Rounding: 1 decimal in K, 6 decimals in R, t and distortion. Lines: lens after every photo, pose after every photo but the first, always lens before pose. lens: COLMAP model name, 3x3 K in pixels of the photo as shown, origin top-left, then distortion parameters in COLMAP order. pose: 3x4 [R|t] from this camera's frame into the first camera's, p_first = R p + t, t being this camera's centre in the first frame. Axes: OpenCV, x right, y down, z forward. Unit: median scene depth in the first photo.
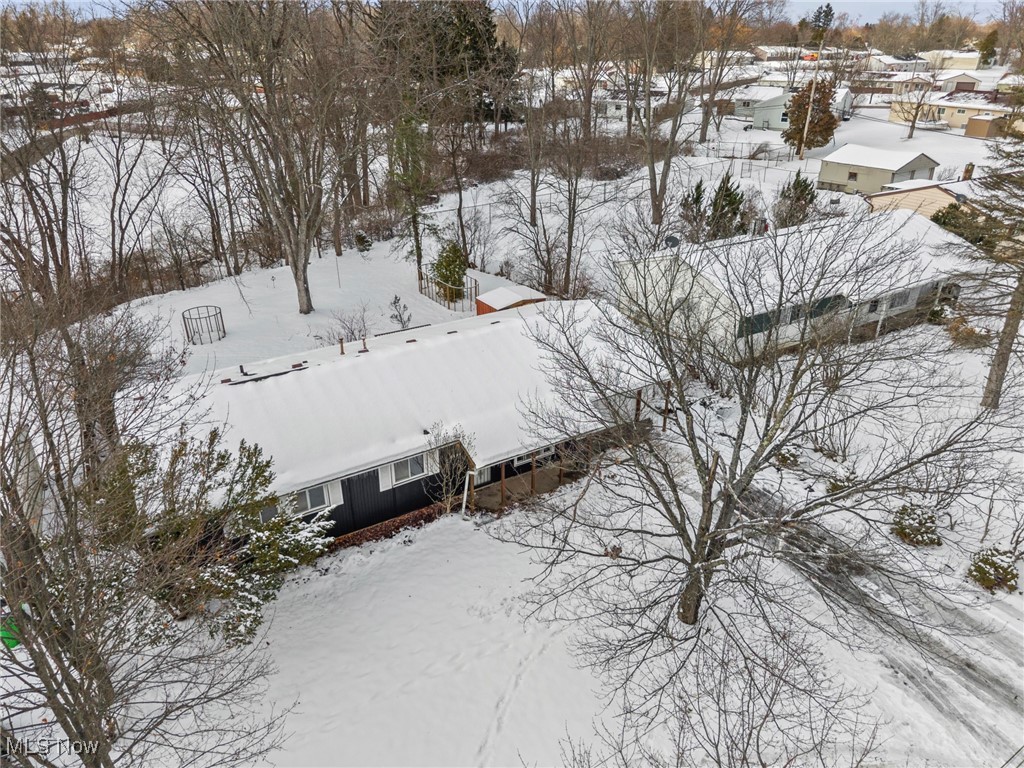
lens RADIAL K [[693.4, 0, 512.0], [0, 693.4, 384.0], [0, 0, 1]] dist [0.042329, -0.002564]
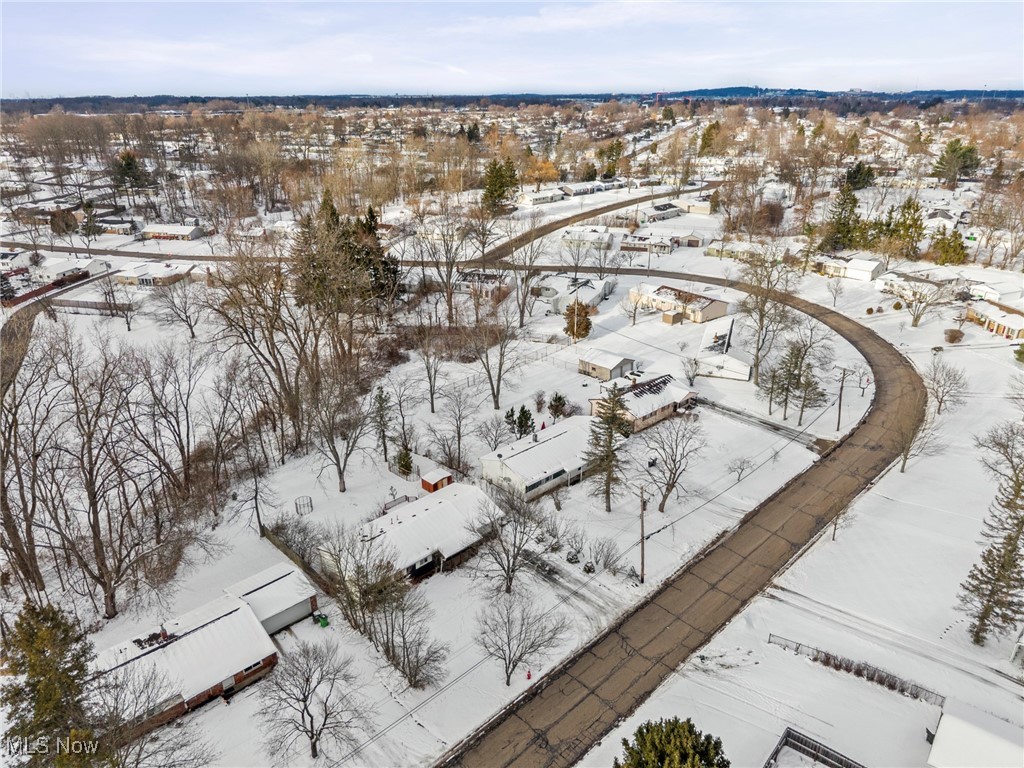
lens RADIAL K [[693.4, 0, 512.0], [0, 693.4, 384.0], [0, 0, 1]] dist [0.042329, -0.002564]
pose [[0.978186, -0.087827, 0.188249, -0.279984], [0.099193, 0.993718, -0.051818, -0.488947], [-0.182516, 0.069360, 0.980753, -2.319115]]
